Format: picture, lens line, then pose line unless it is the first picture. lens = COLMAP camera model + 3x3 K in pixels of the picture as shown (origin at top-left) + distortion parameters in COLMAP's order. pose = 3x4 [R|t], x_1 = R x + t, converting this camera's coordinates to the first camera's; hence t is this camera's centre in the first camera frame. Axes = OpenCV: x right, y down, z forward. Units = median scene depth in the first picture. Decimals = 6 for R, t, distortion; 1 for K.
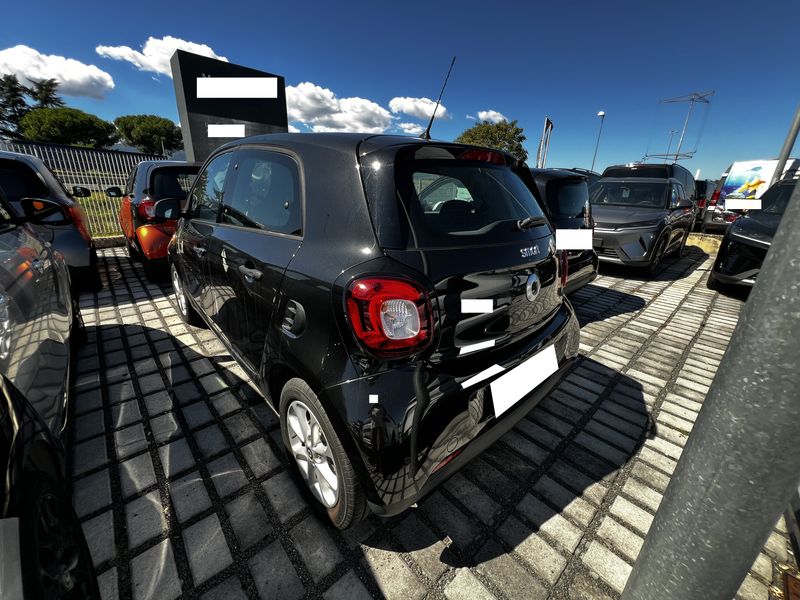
lens RADIAL K [[321.4, 0, 398.7], [0, 321.4, 300.6], [0, 0, 1]] dist [-0.003909, -0.000263]
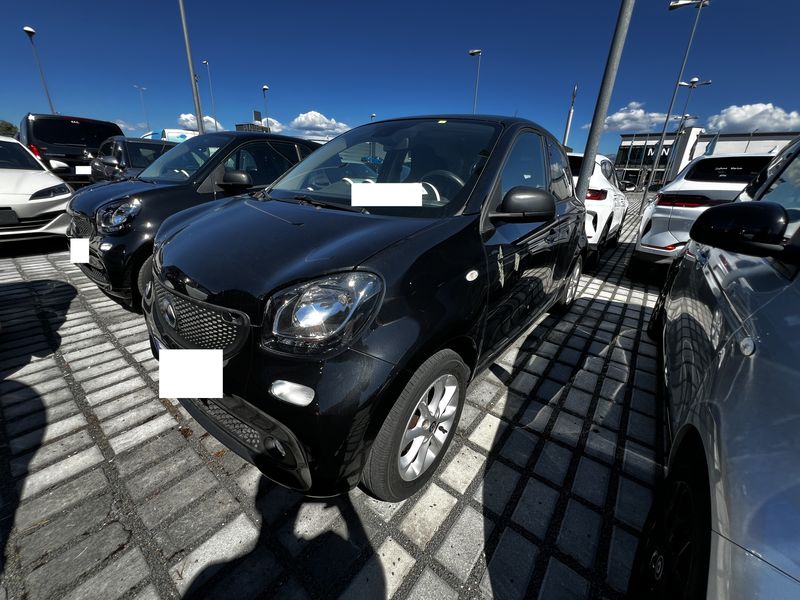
lens RADIAL K [[321.4, 0, 402.3], [0, 321.4, 296.9], [0, 0, 1]] dist [-0.003909, -0.000263]
pose [[-0.164668, -0.397150, 0.902860, -1.325076], [0.264662, 0.863997, 0.428326, -0.478585], [-0.950178, 0.309485, -0.037162, 1.352641]]
